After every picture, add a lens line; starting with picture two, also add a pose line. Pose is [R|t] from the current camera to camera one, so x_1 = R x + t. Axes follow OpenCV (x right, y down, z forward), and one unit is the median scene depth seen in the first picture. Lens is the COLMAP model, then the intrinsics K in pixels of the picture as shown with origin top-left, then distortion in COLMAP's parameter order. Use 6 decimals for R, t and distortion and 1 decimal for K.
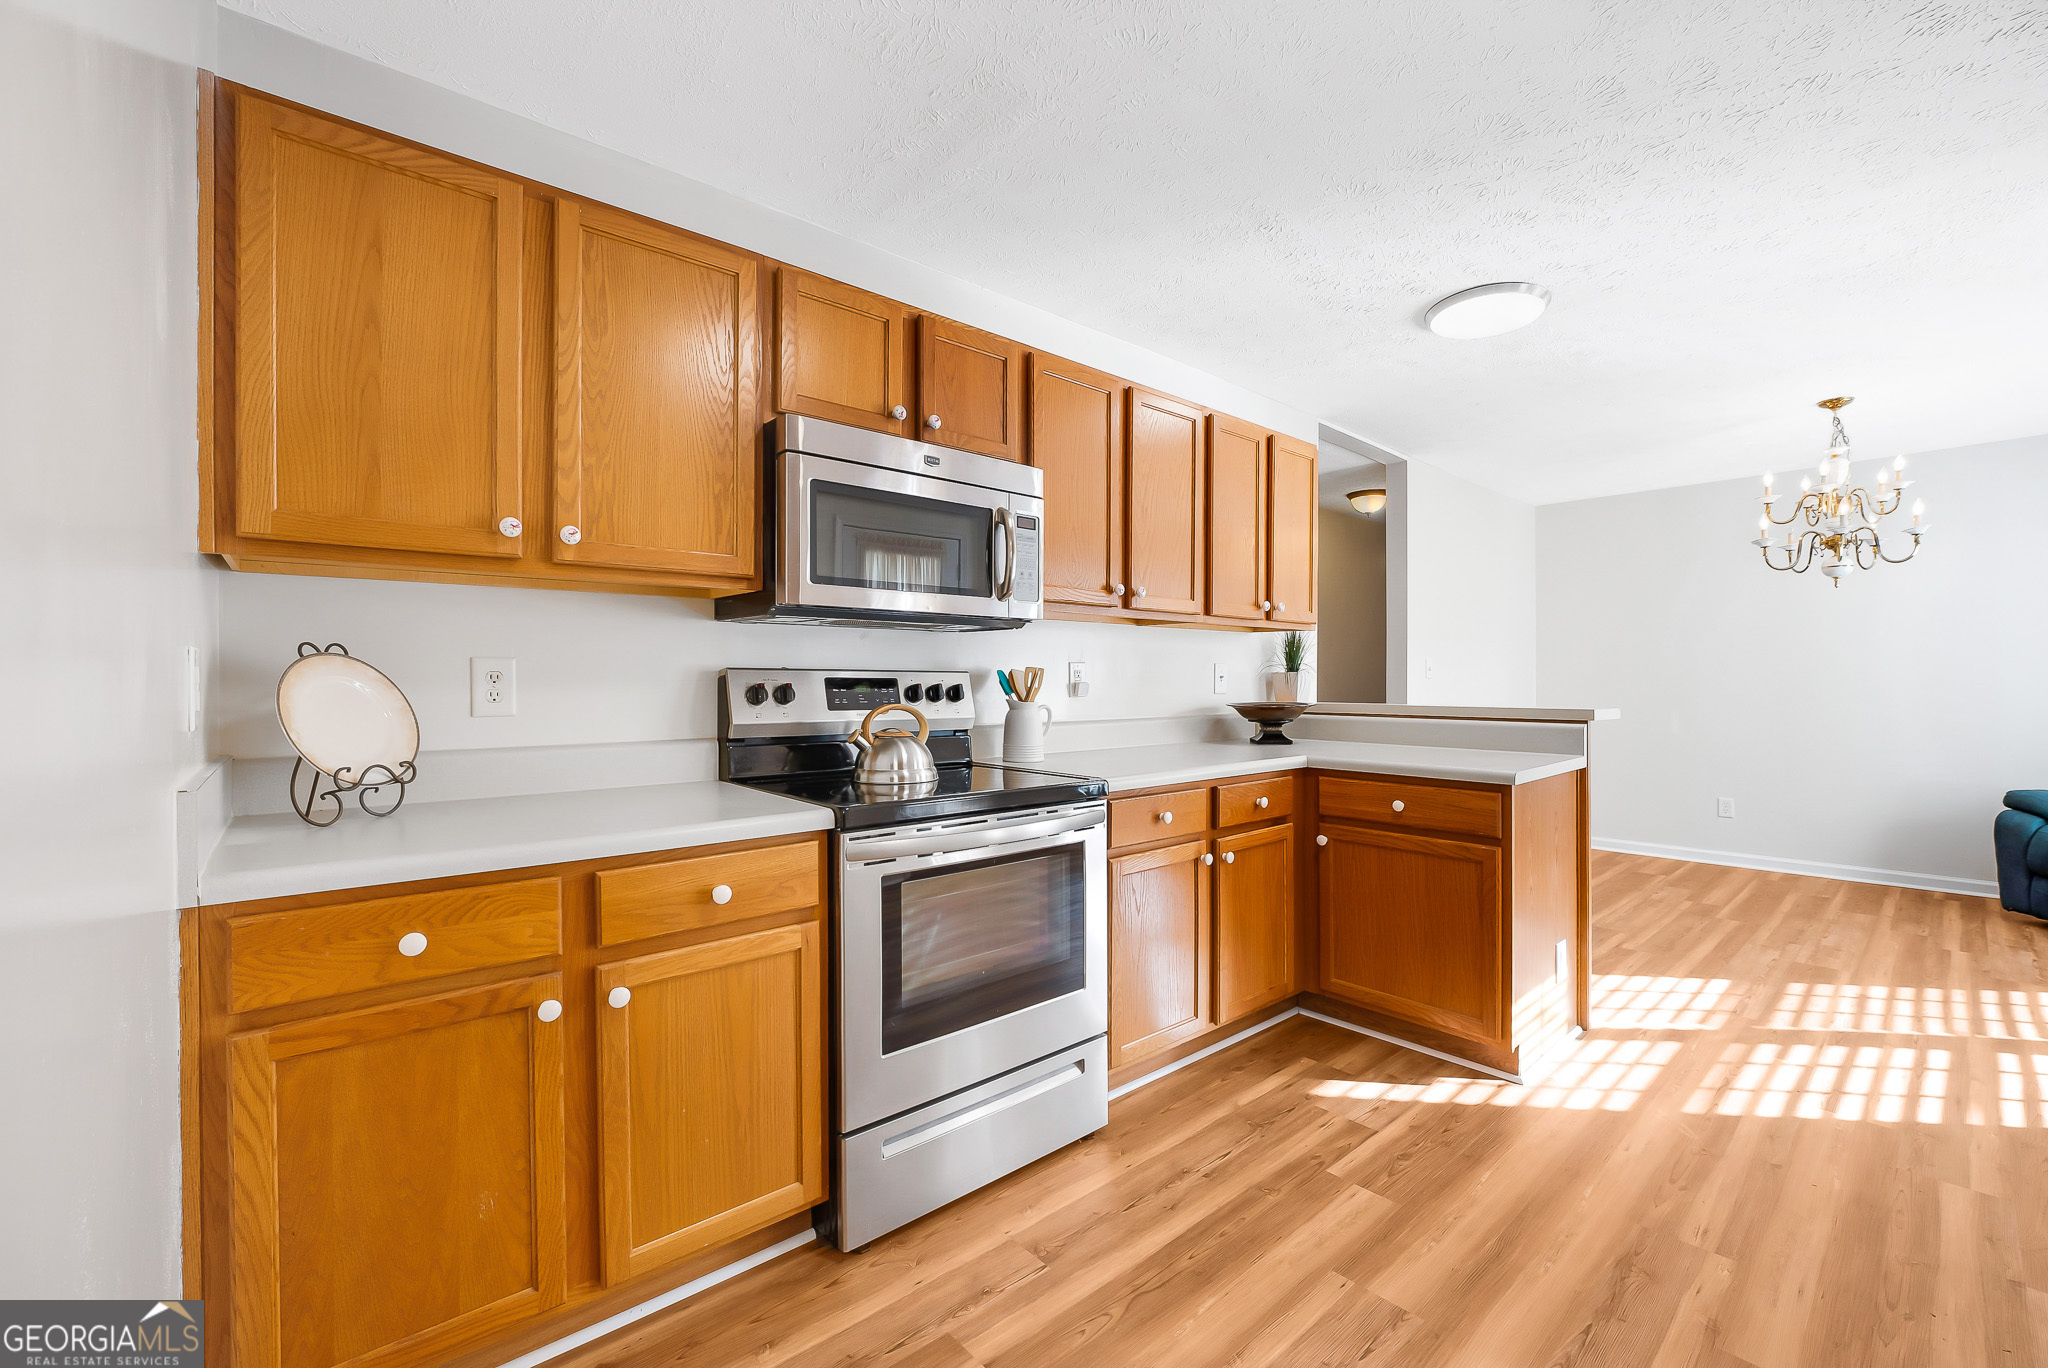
lens RADIAL K [[824.0, 0, 1024.0], [0, 824.0, 684.0], [0, 0, 1]] dist [-0.026436, 0.000049]
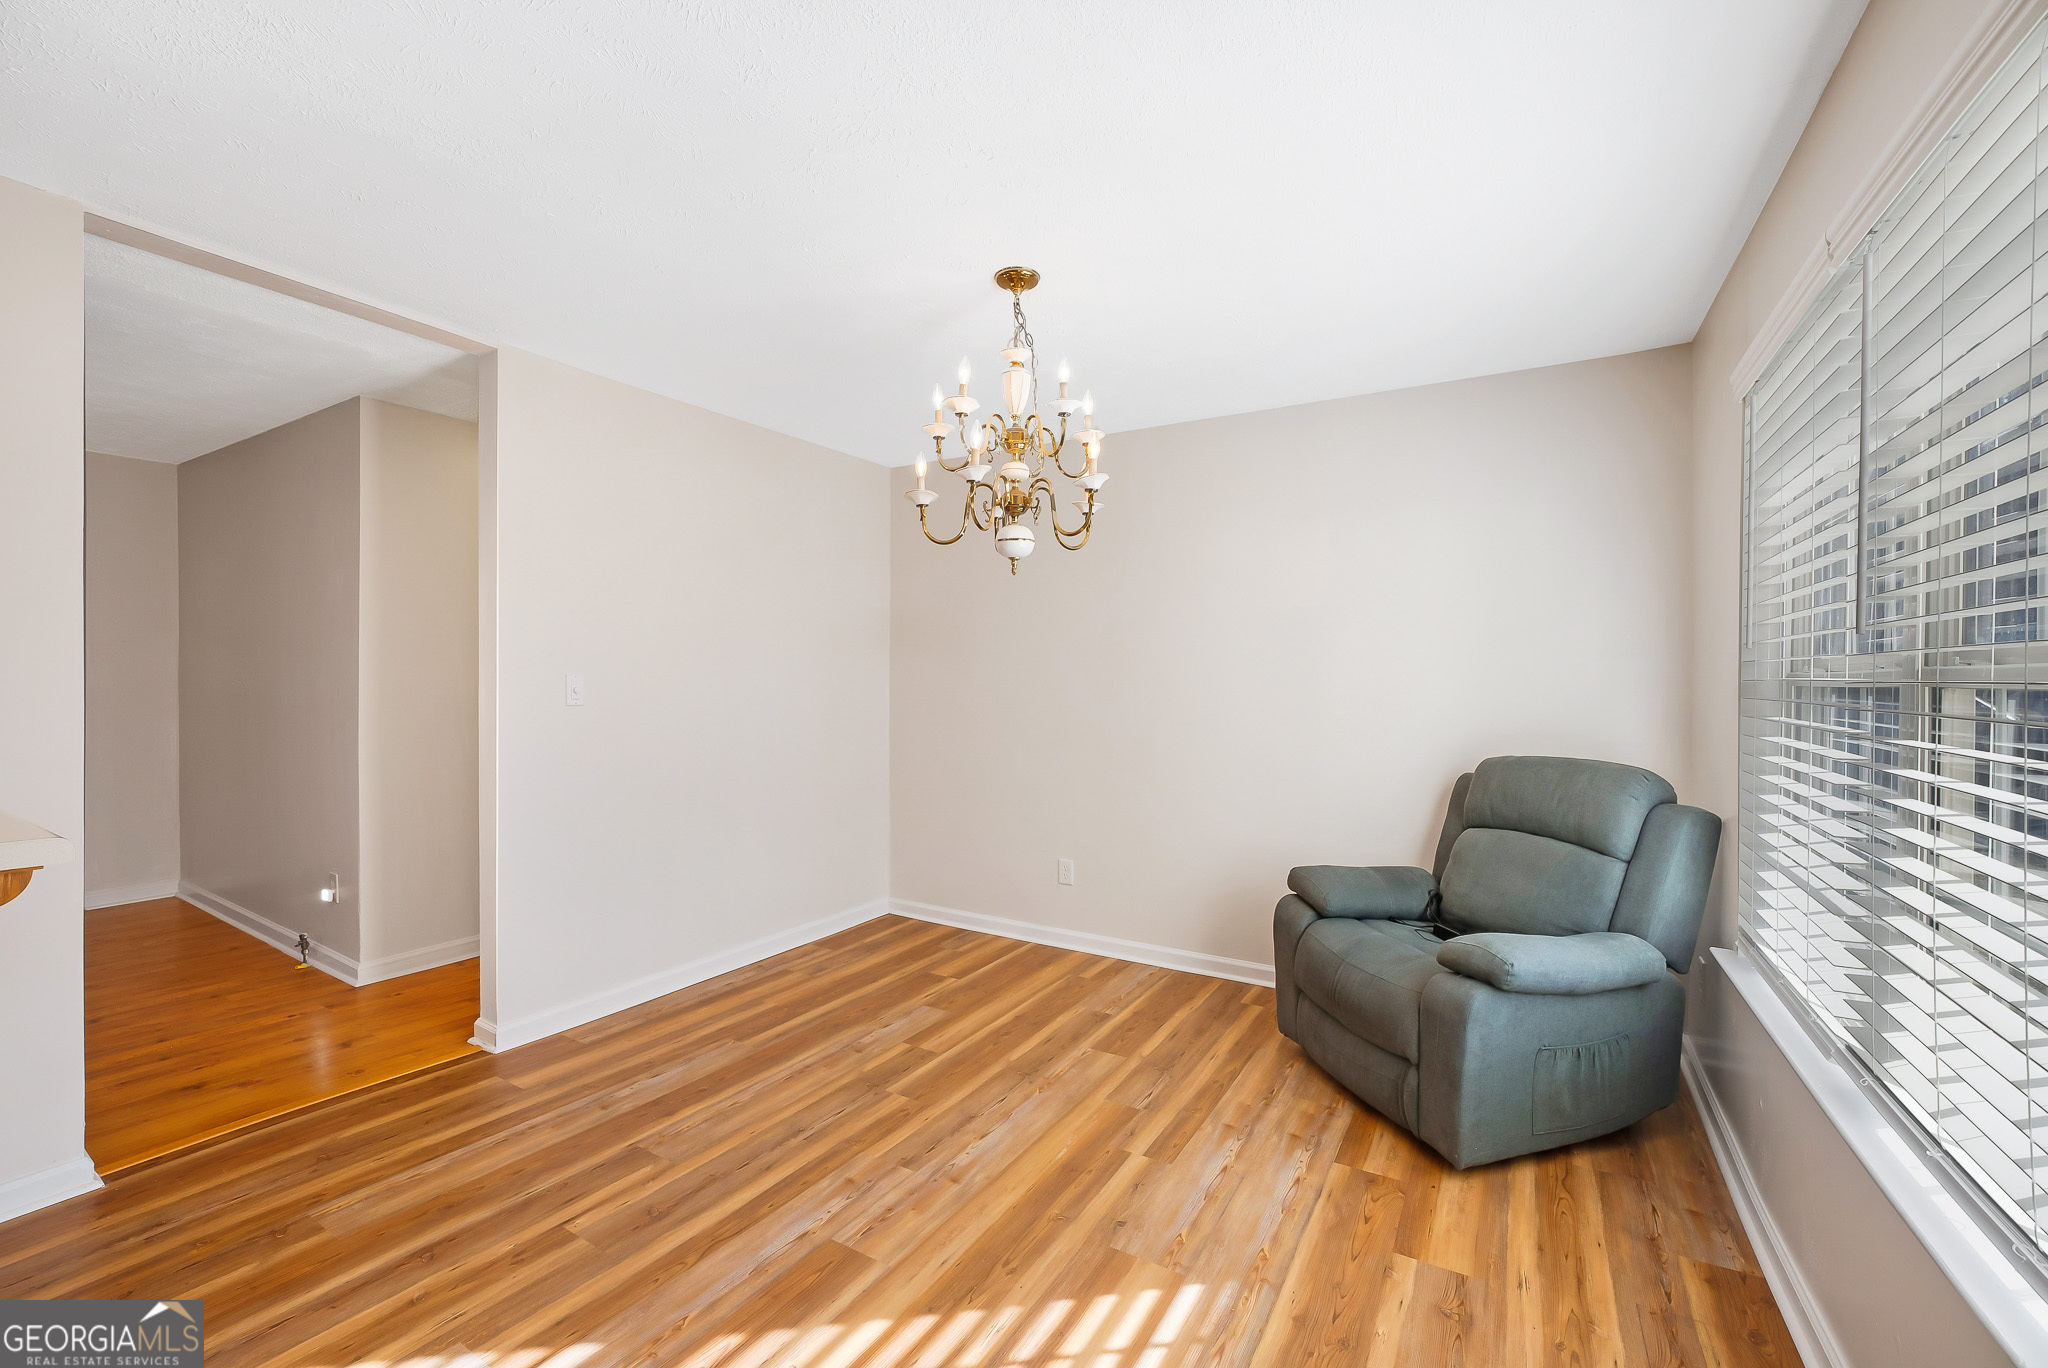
lens RADIAL K [[842.3, 0, 1024.0], [0, 842.3, 684.0], [0, 0, 1]] dist [-0.027263, 0.009251]
pose [[0.946206, 0.011430, 0.323364, 0.808573], [-0.015198, 0.999843, 0.009131, -0.041225], [-0.323209, -0.013555, 0.946231, 0.372760]]
